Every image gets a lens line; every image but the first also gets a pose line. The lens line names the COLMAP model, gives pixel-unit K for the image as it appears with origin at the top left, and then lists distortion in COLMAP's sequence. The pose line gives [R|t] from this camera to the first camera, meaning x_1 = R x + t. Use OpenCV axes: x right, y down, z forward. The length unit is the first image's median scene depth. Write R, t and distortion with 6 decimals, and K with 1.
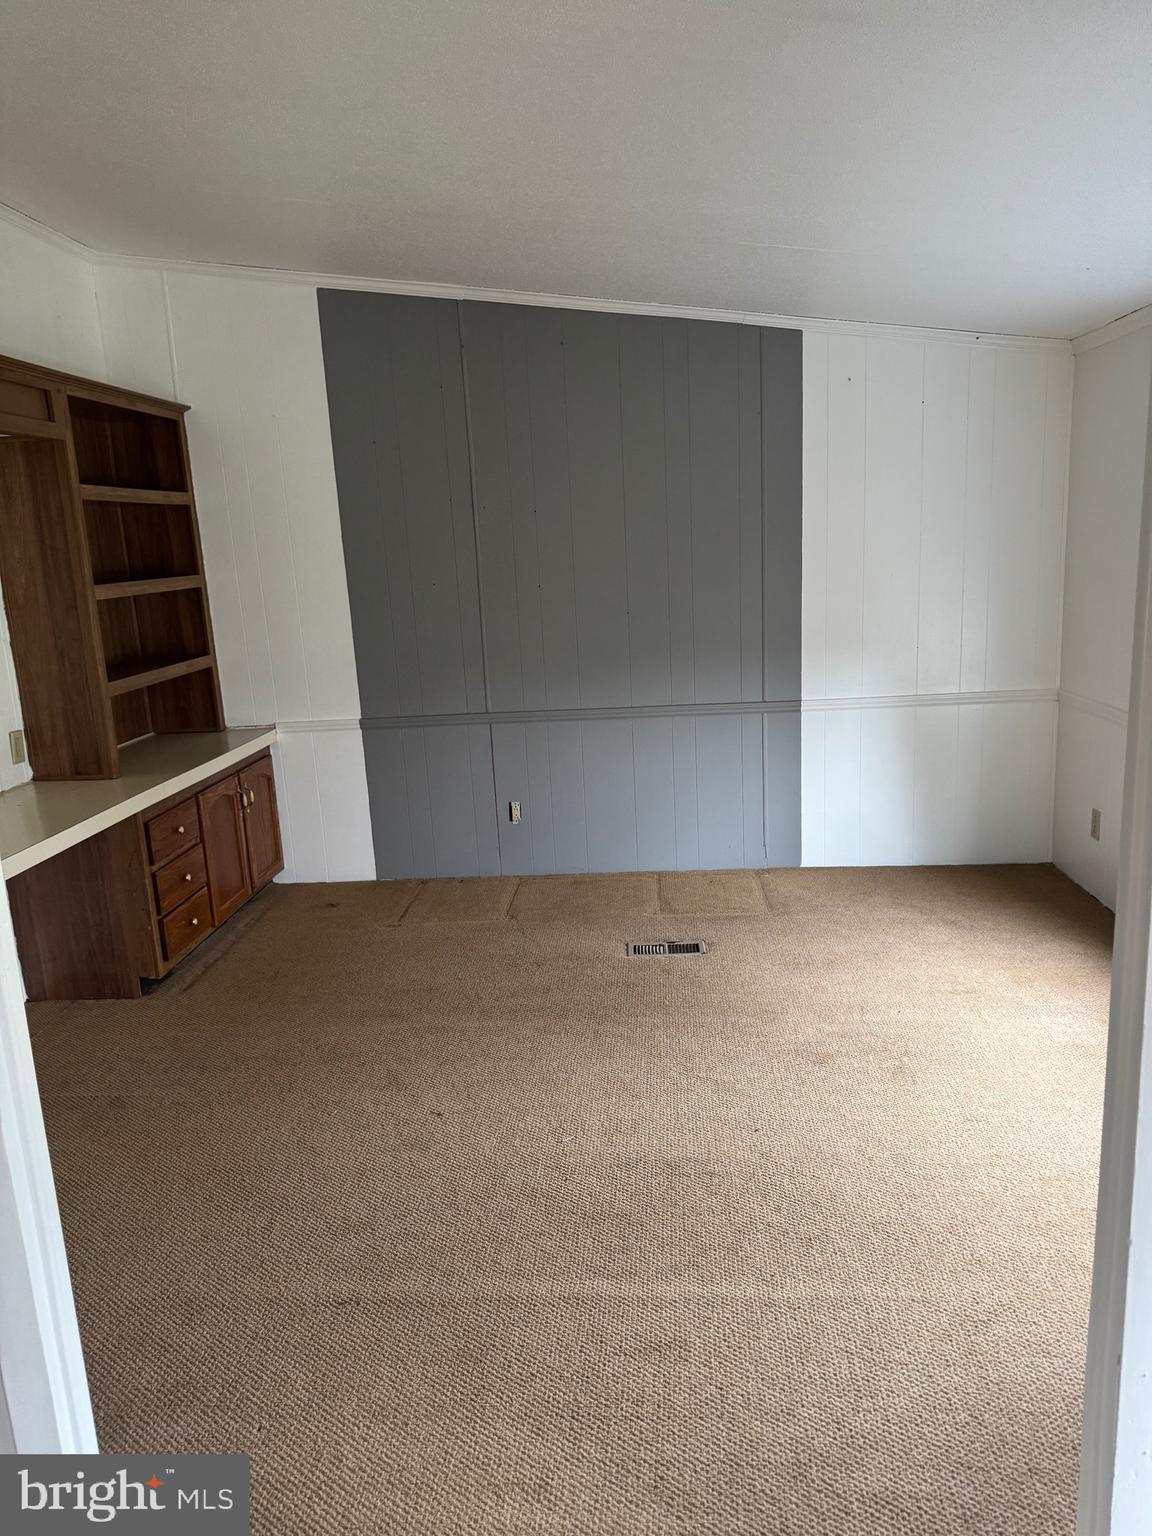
lens RADIAL K [[1076.8, 0, 571.8], [0, 1076.8, 776.1], [0, 0, 1]] dist [0.157222, -0.326557]
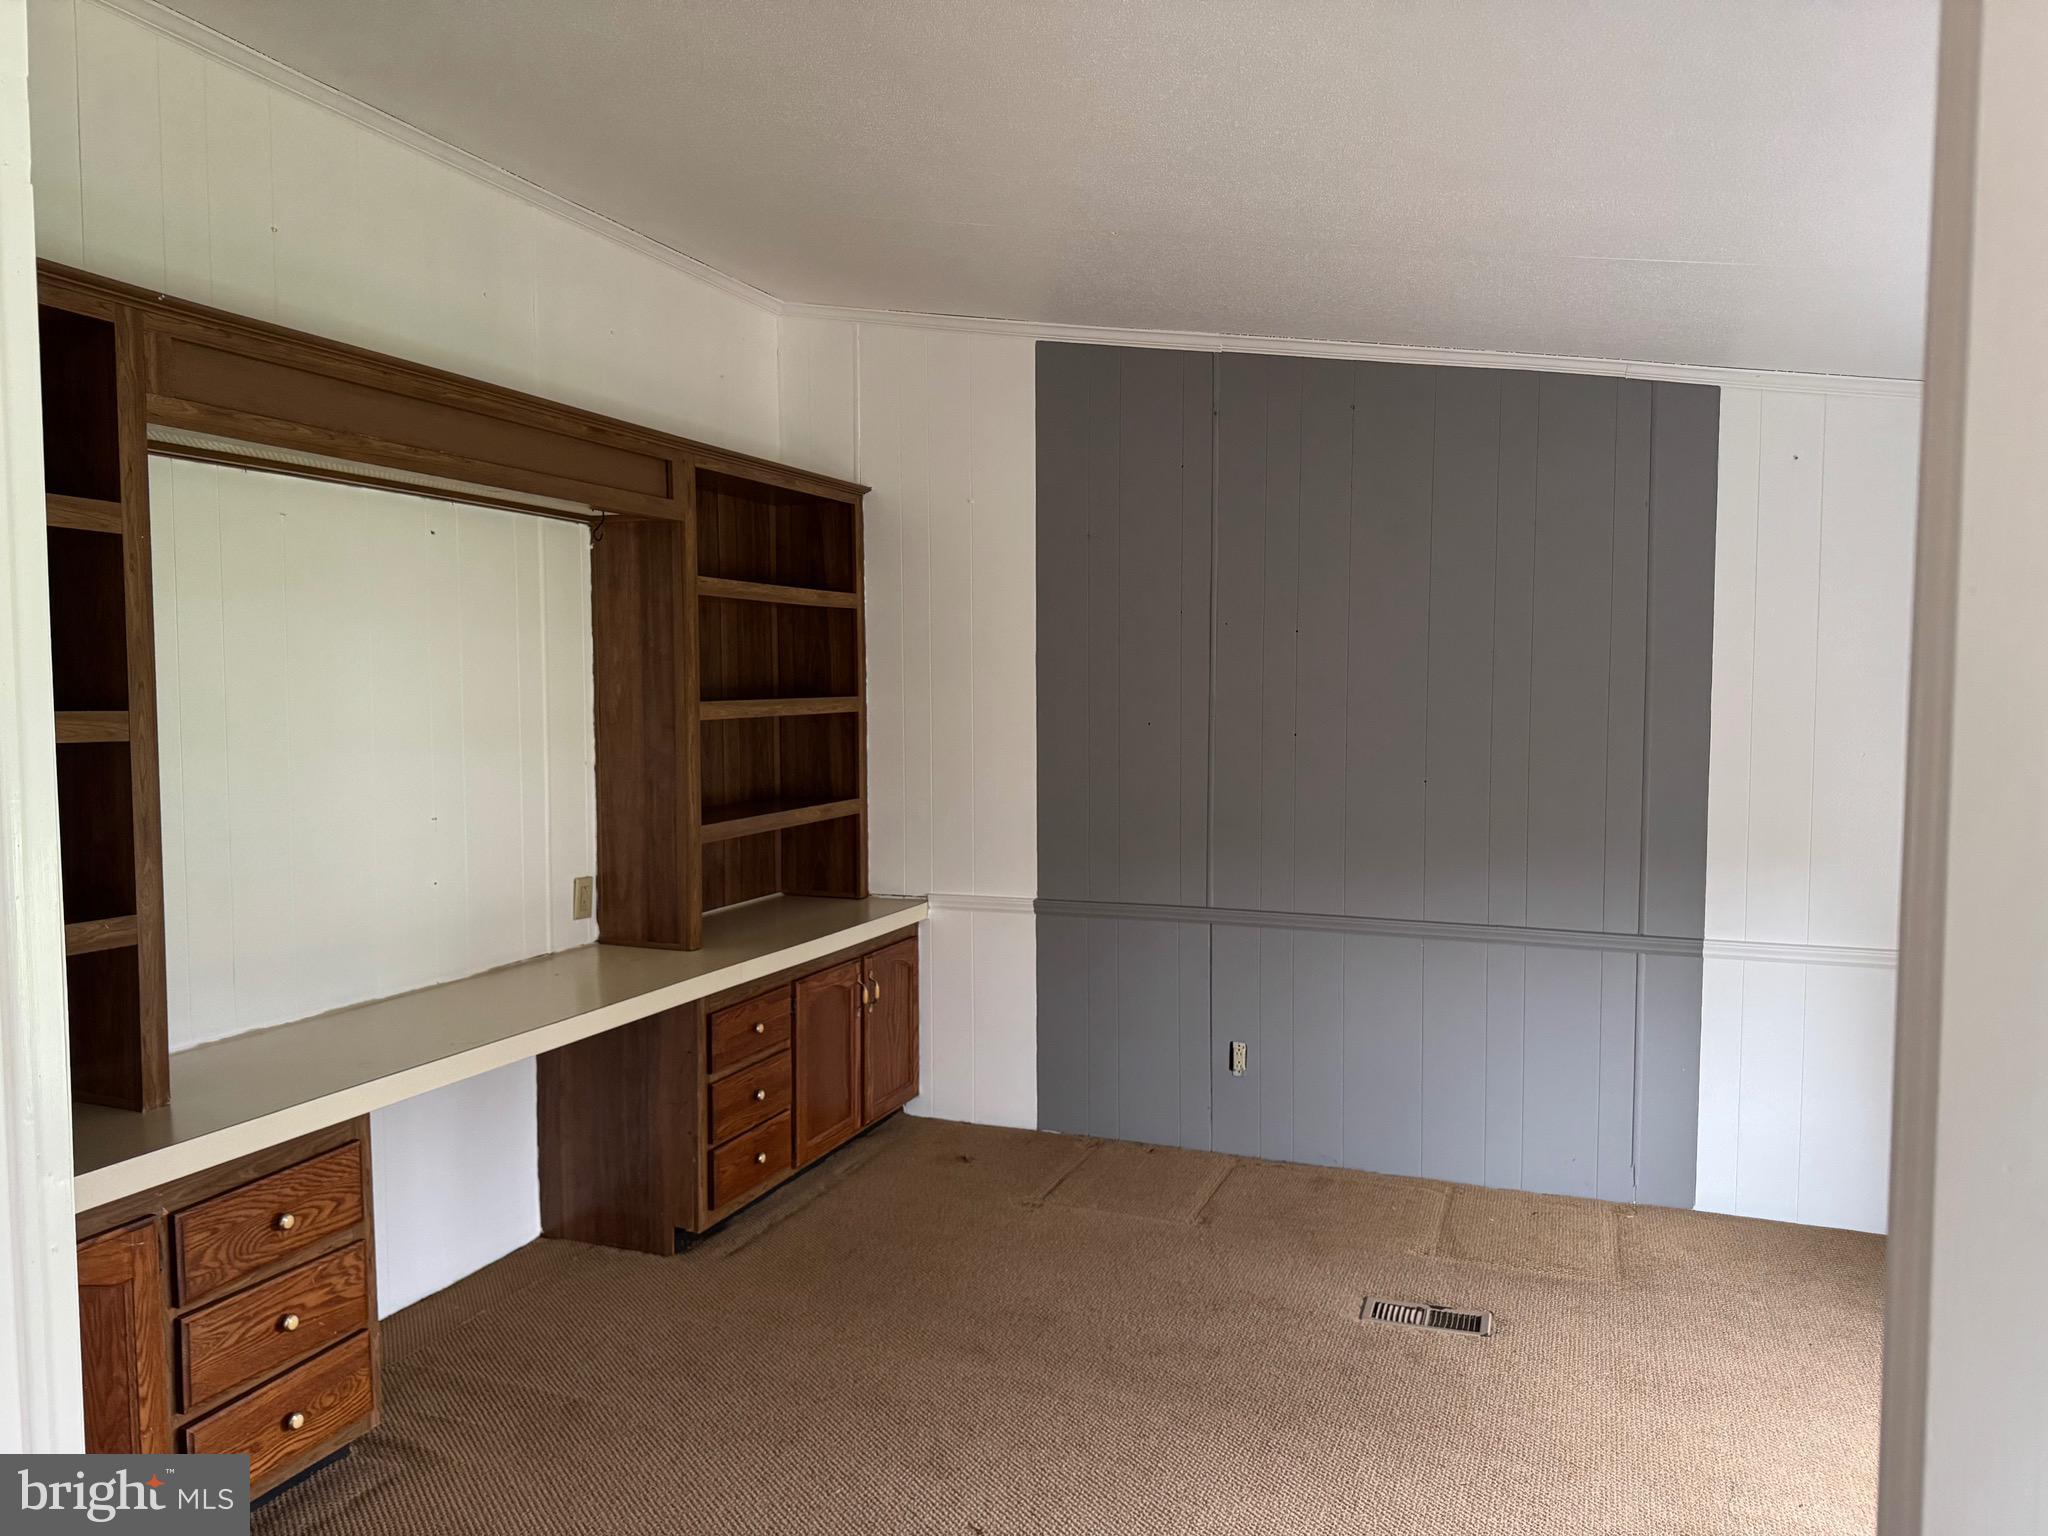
lens RADIAL K [[1435.7, 0, 1033.0], [0, 1435.7, 760.8], [0, 0, 1]] dist [0.157222, -0.326557]
pose [[0.954983, 0.067761, -0.288818, 0.082192], [-0.109531, 0.985314, -0.130997, -0.019178], [0.275700, 0.156734, 0.948380, 0.075296]]
